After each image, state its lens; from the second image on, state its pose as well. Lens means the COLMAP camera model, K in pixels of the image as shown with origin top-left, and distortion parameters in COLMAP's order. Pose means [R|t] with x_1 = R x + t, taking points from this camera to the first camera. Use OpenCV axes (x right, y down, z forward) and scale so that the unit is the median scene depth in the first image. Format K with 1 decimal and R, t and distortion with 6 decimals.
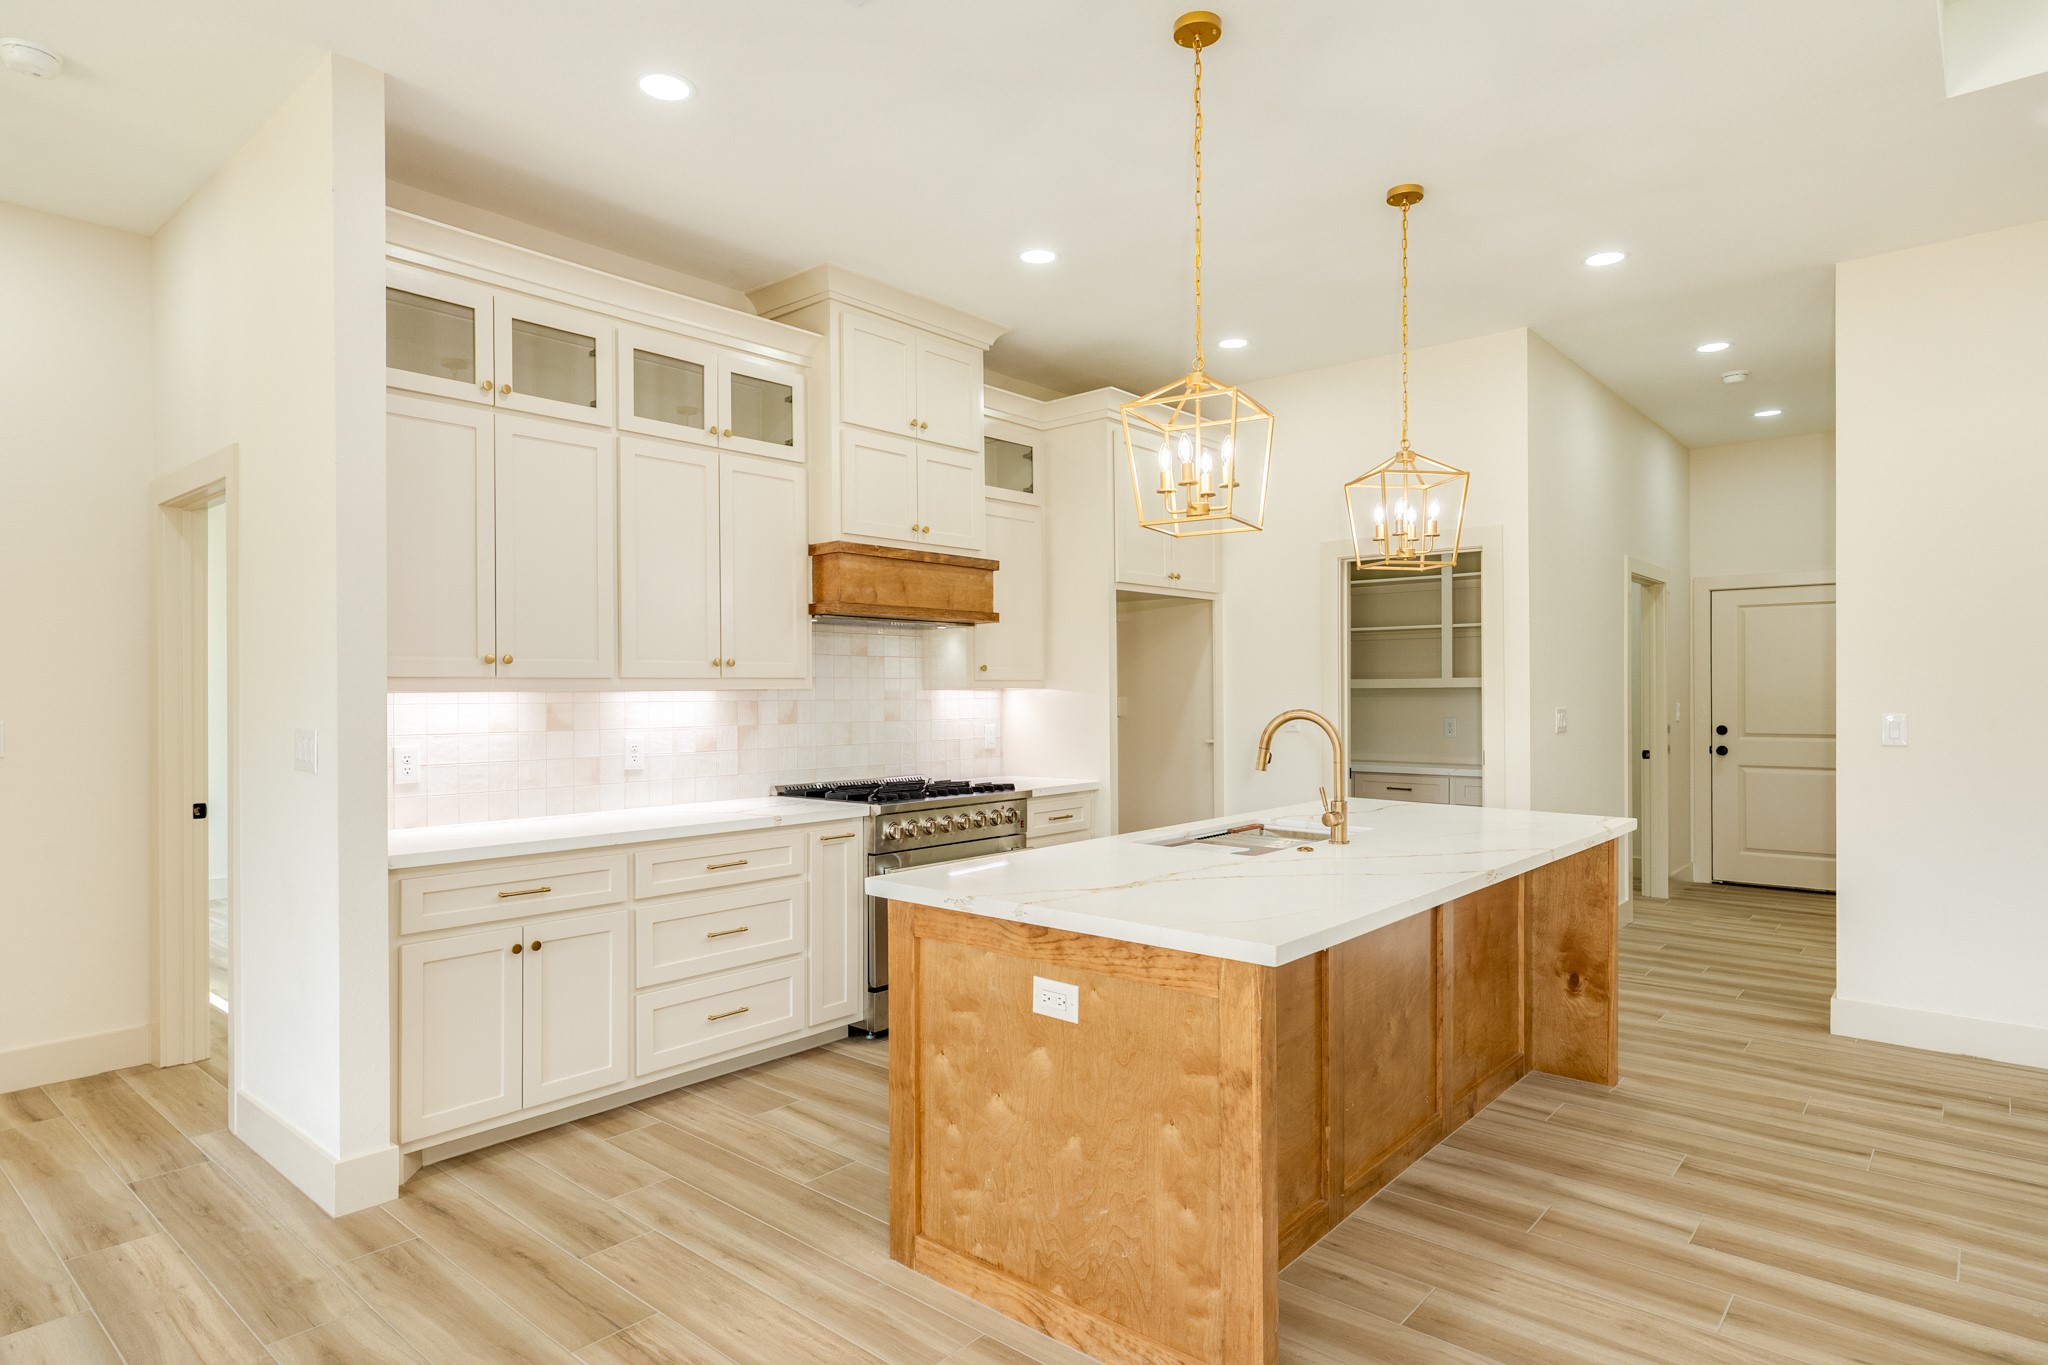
lens RADIAL K [[1133.0, 0, 1022.4], [0, 1133.0, 687.0], [0, 0, 1]] dist [0.006402, 0.000652]
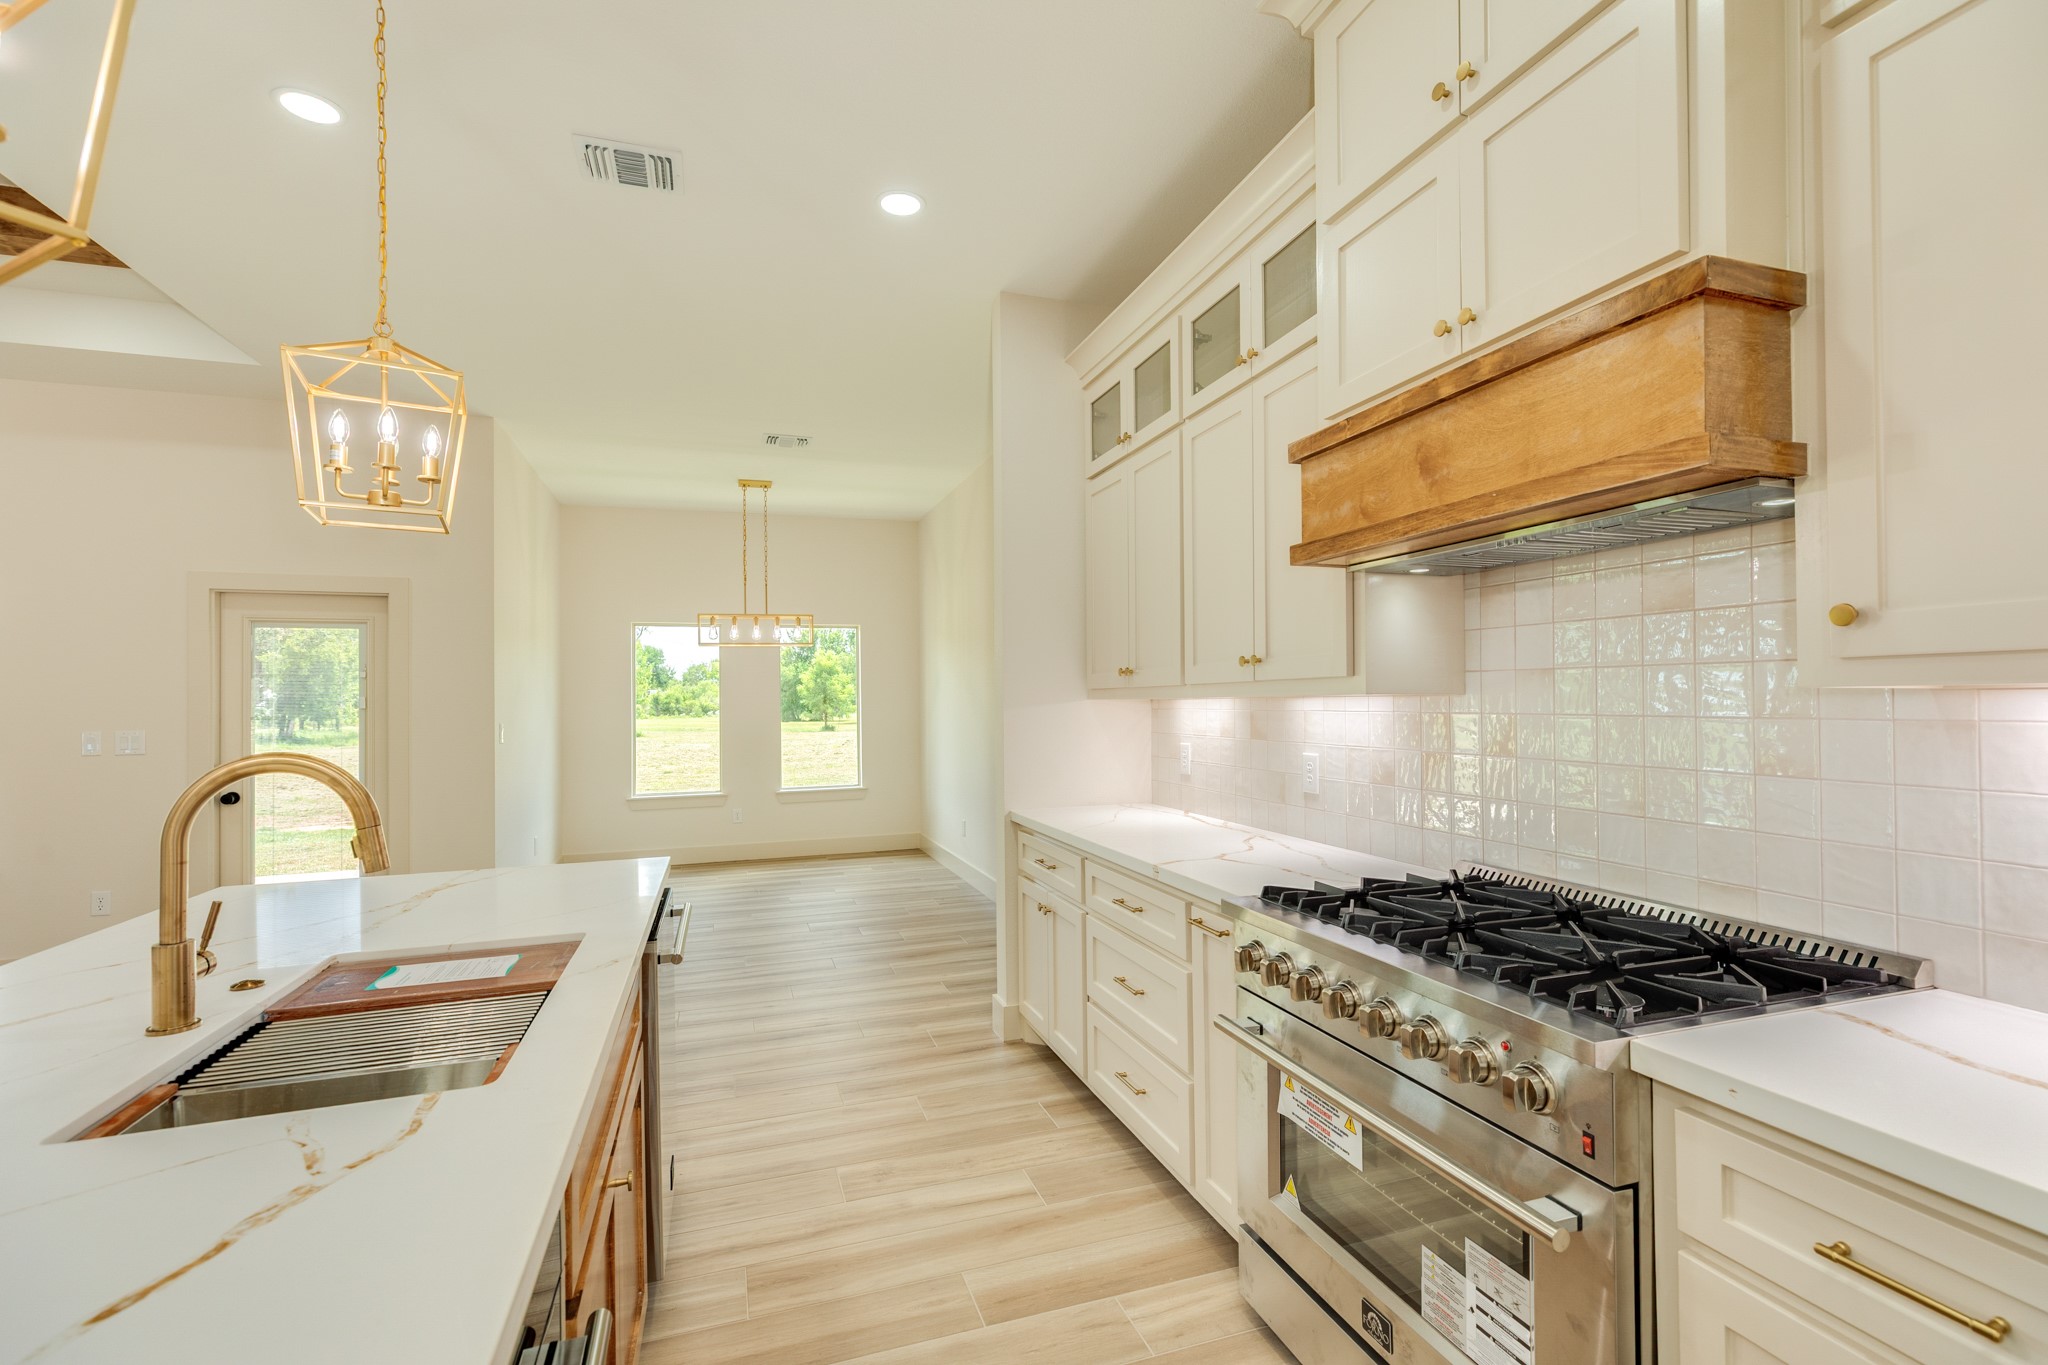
lens RADIAL K [[913.2, 0, 1022.3], [0, 913.2, 688.4], [0, 0, 1]] dist [0.006722, -0.000423]
pose [[-0.513932, -0.000130, -0.857831, 0.363841], [0.018009, 0.999778, -0.010941, 0.000132], [0.857642, -0.021072, -0.513815, 1.283319]]
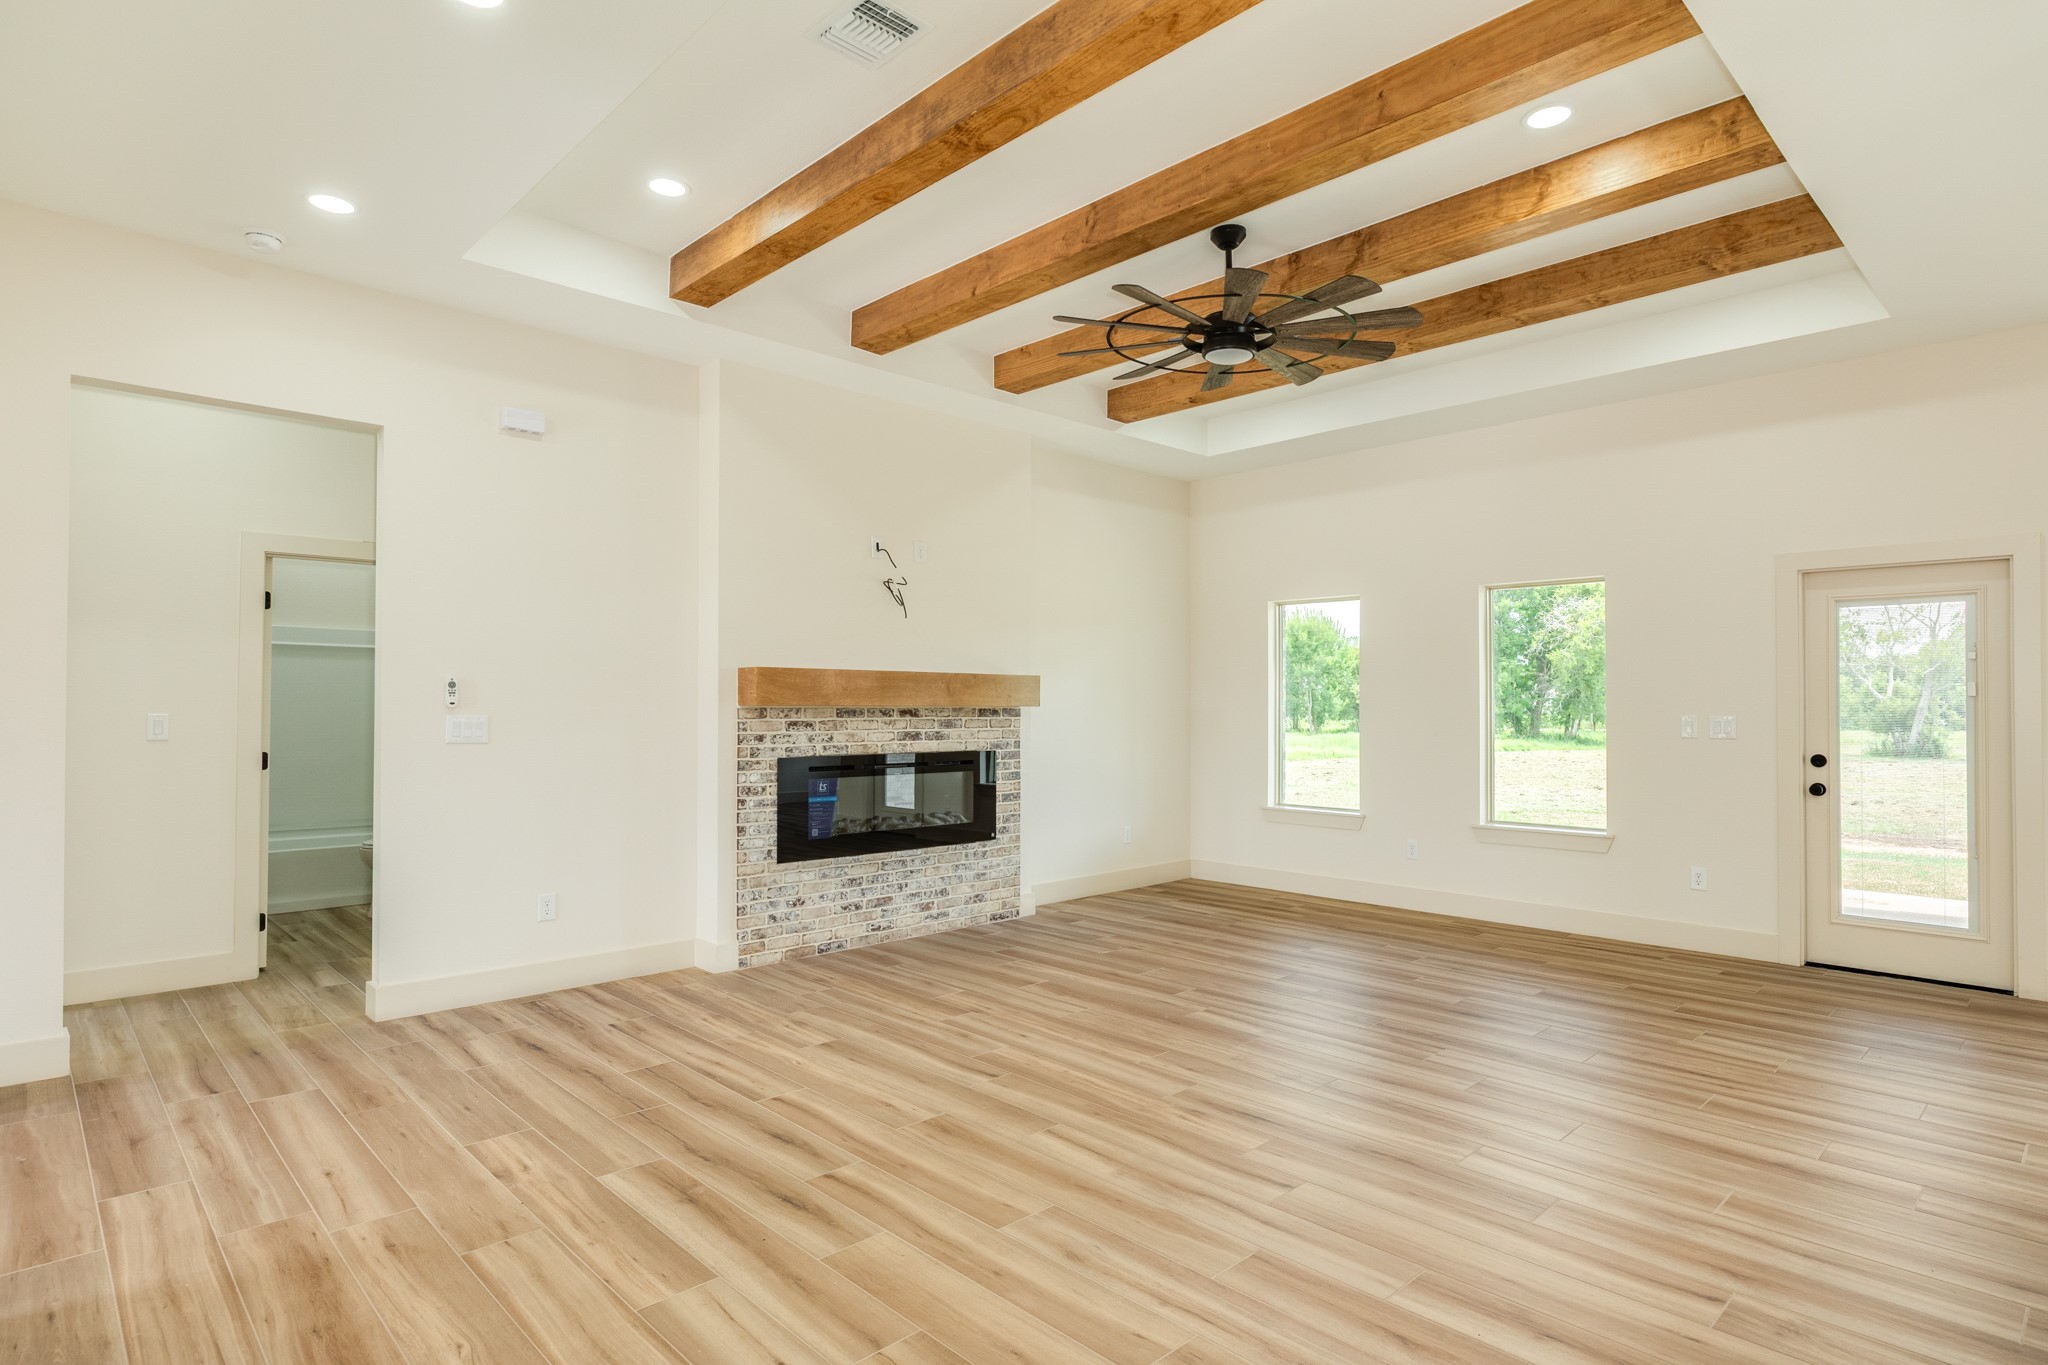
lens RADIAL K [[1075.9, 0, 1022.3], [0, 1075.9, 687.7], [0, 0, 1]] dist [-0.001291, 0.000062]
pose [[-0.995117, 0.001810, 0.098682, 0.729879], [-0.000405, 0.999749, -0.022421, 0.017808], [-0.098698, -0.022352, -0.994866, 1.197372]]
